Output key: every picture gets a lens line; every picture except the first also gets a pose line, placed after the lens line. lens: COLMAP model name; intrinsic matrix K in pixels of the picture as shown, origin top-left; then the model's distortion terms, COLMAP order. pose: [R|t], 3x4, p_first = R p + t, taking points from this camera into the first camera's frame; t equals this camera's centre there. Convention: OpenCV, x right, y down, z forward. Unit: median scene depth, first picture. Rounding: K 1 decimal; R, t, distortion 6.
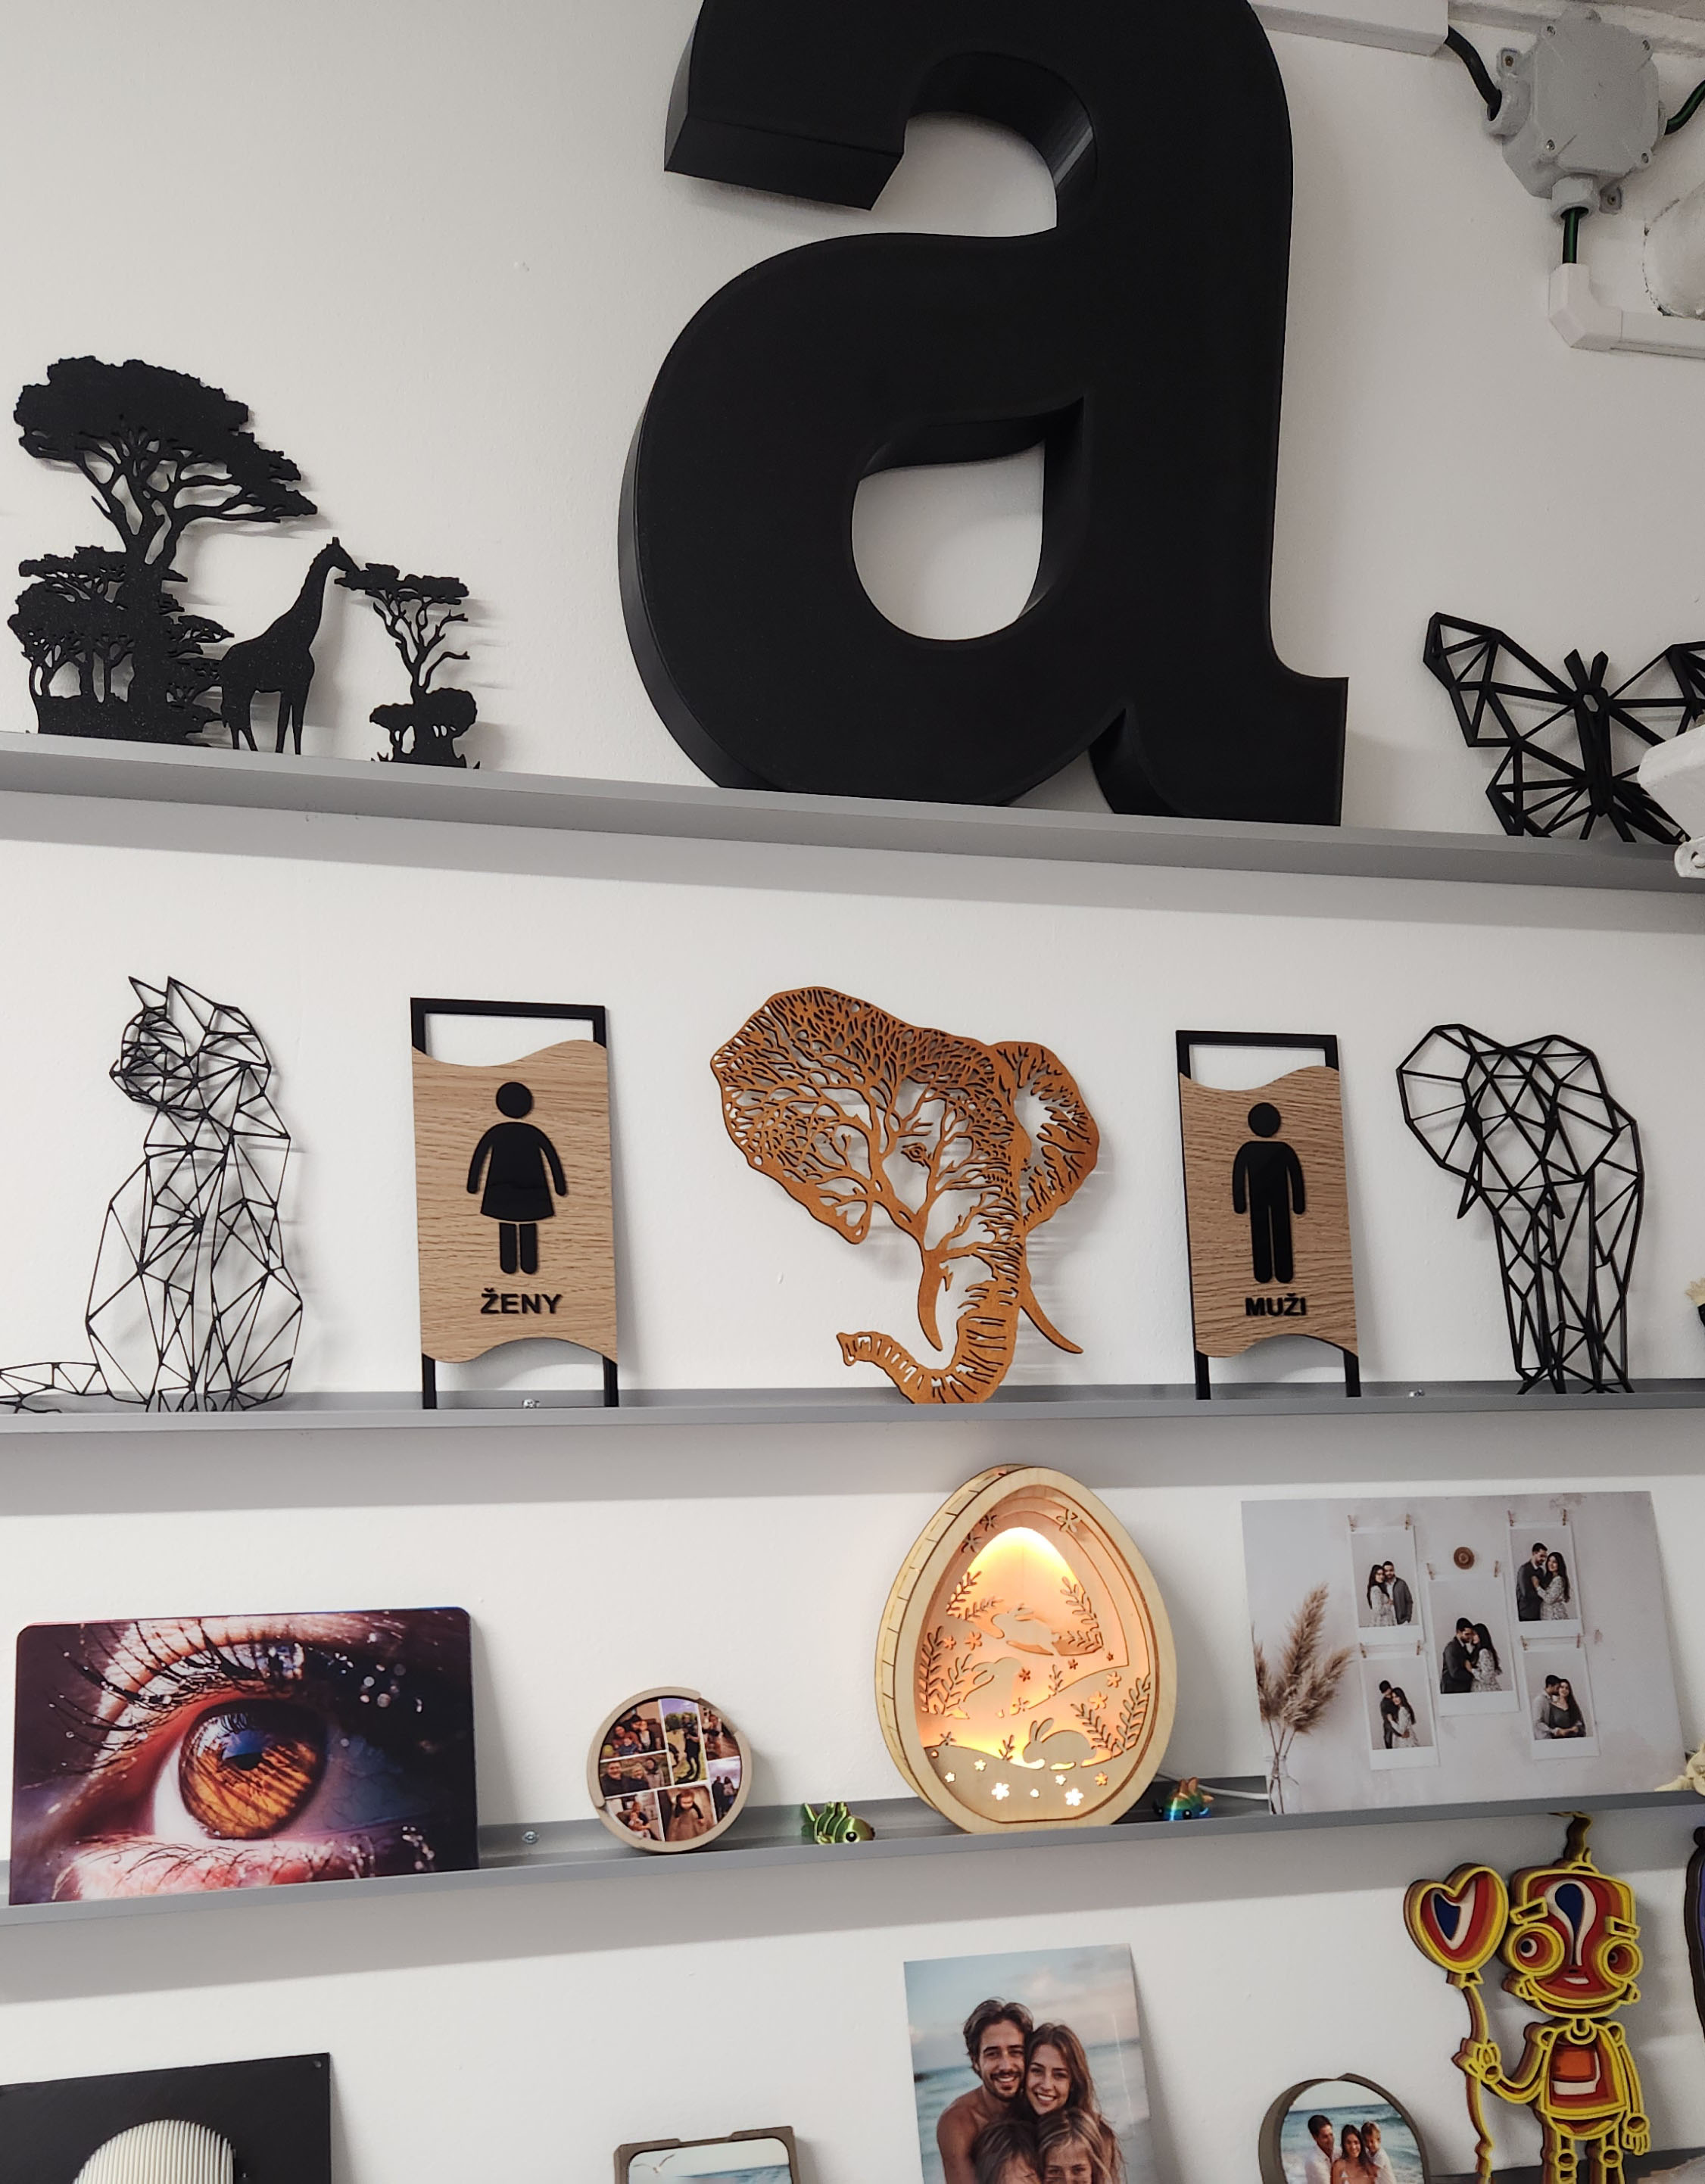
lens RADIAL K [[2183.1, 0, 852.5], [0, 2183.1, 1092.0], [0, 0, 1]] dist [-0.019032, -0.003861]
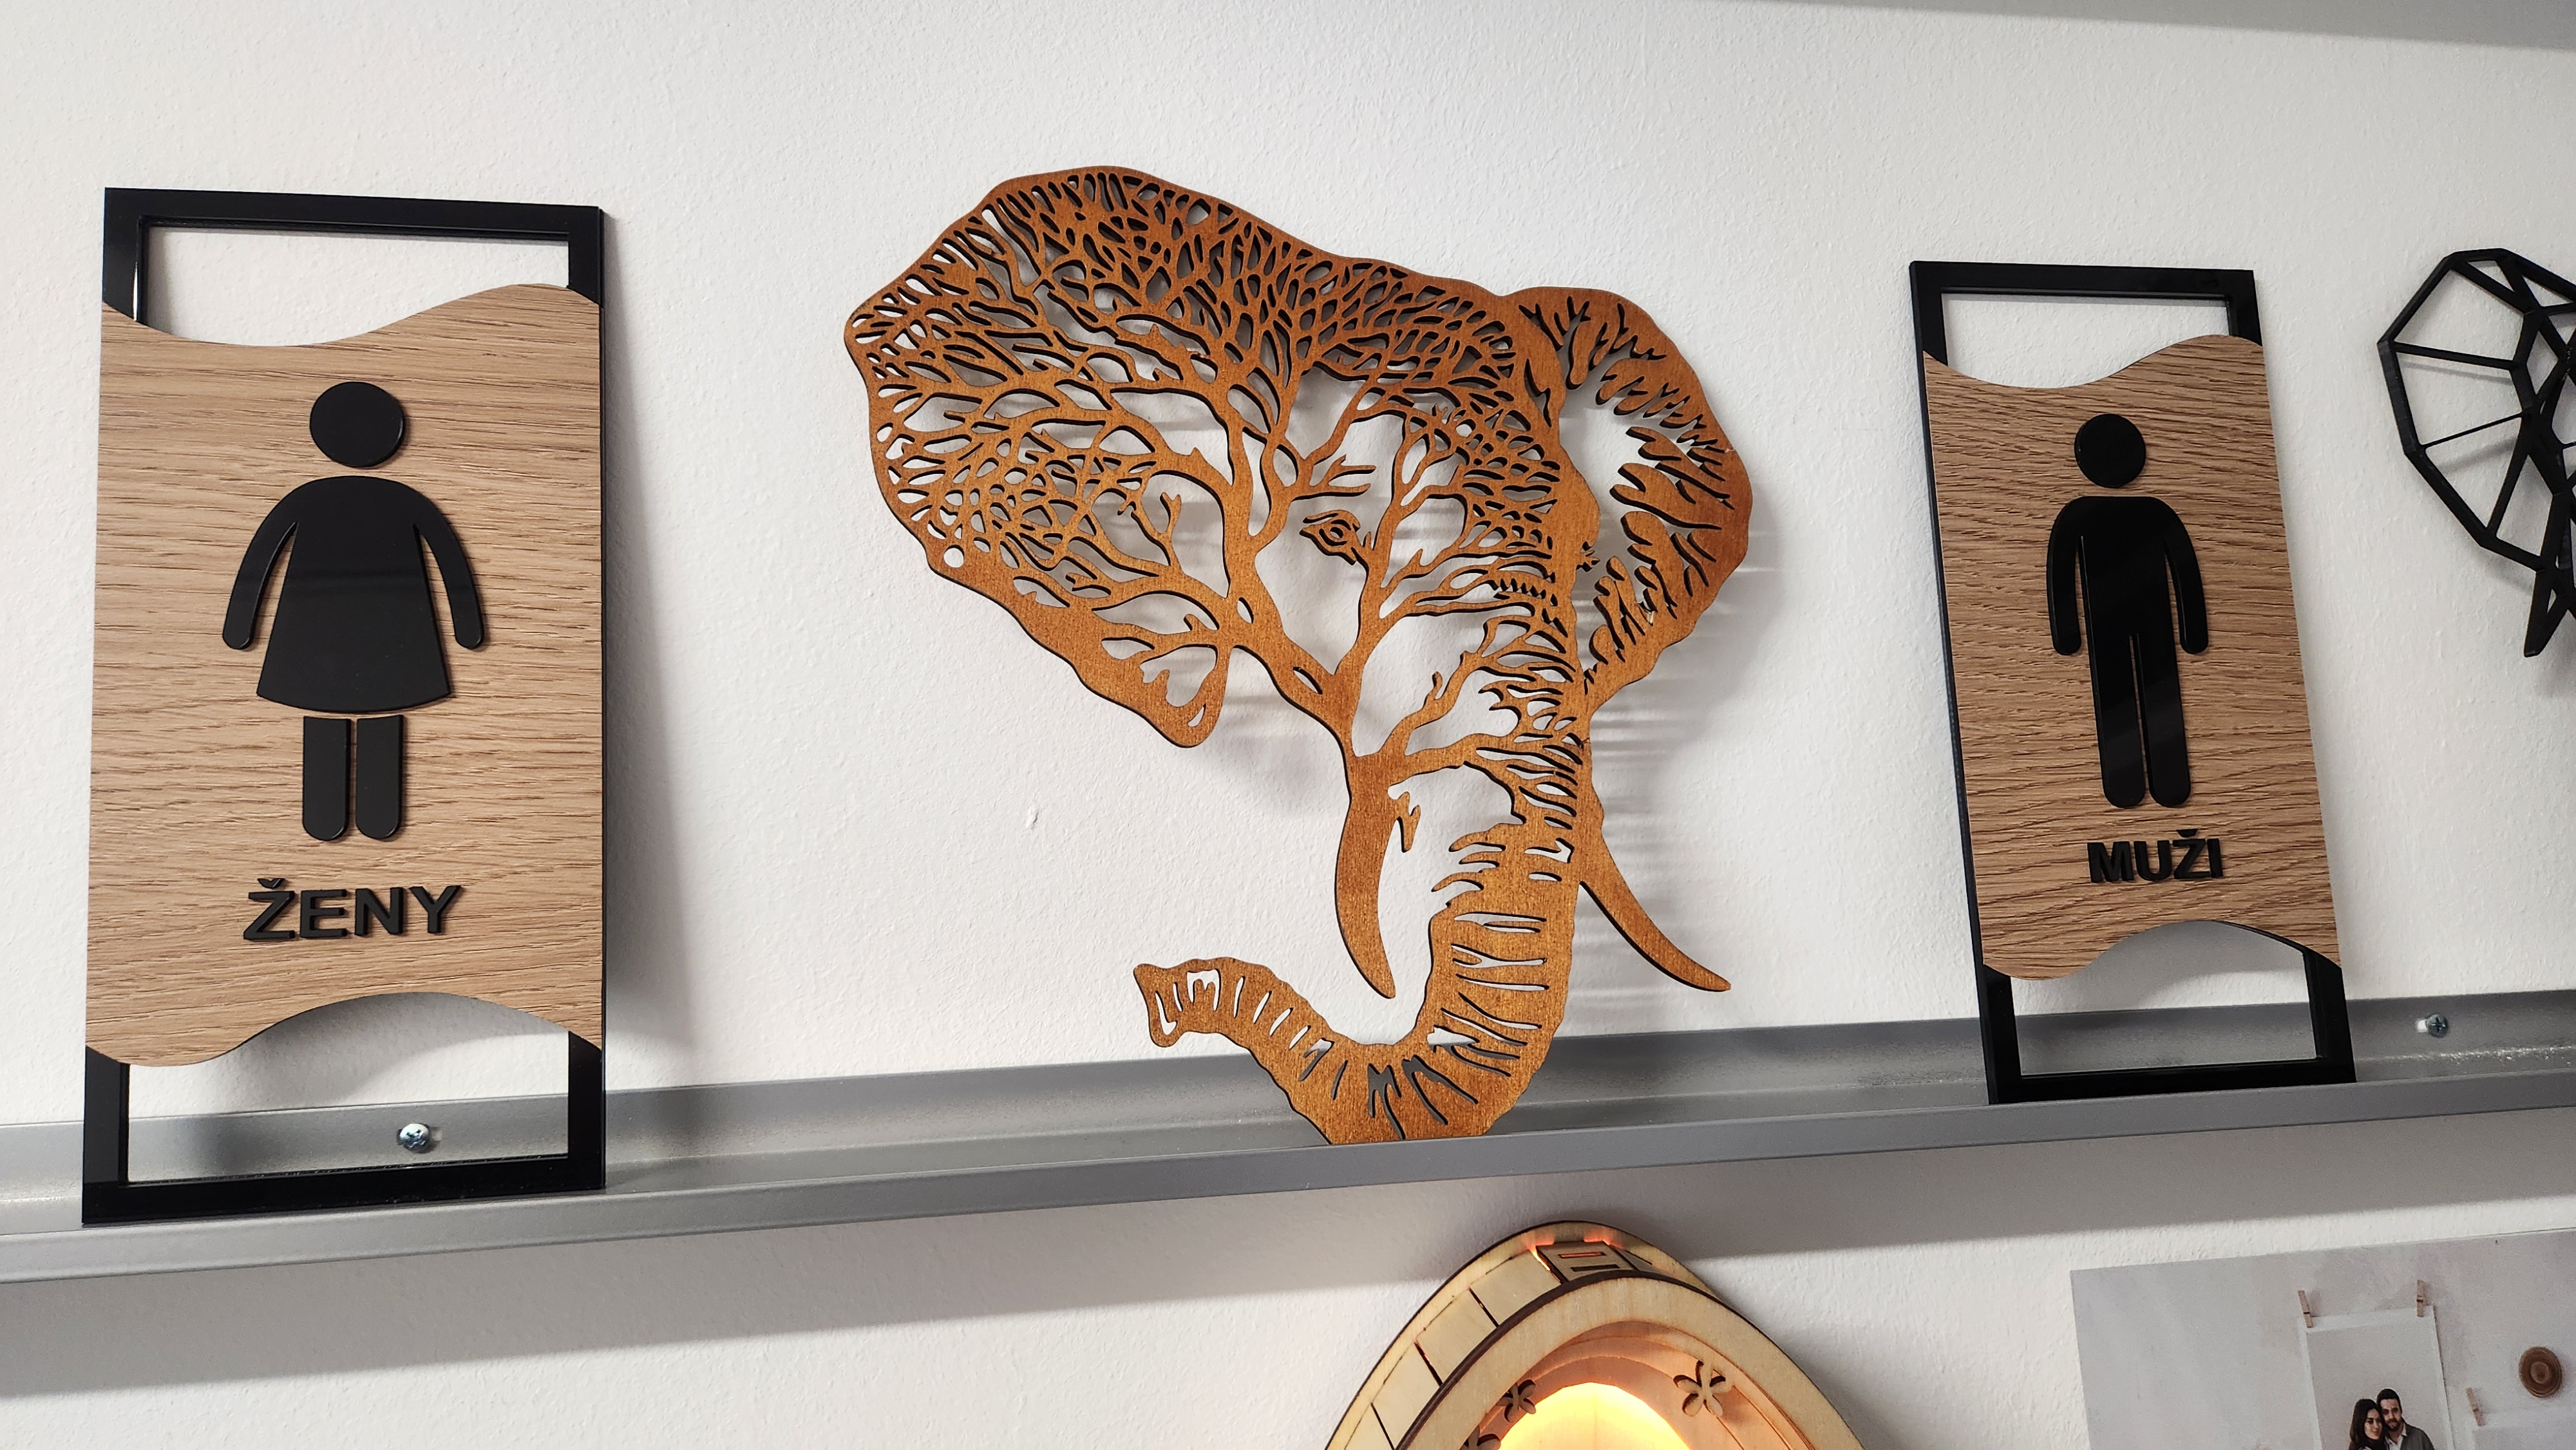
lens RADIAL K [[1679.9, 0, 1284.9], [0, 1679.9, 562.8], [0, 0, 1]] dist [0.038954, -0.051980]
pose [[0.994253, -0.017844, -0.105563, 0.054707], [0.021216, 0.999297, 0.030909, 0.022936], [0.104937, -0.032971, 0.993932, 0.657100]]
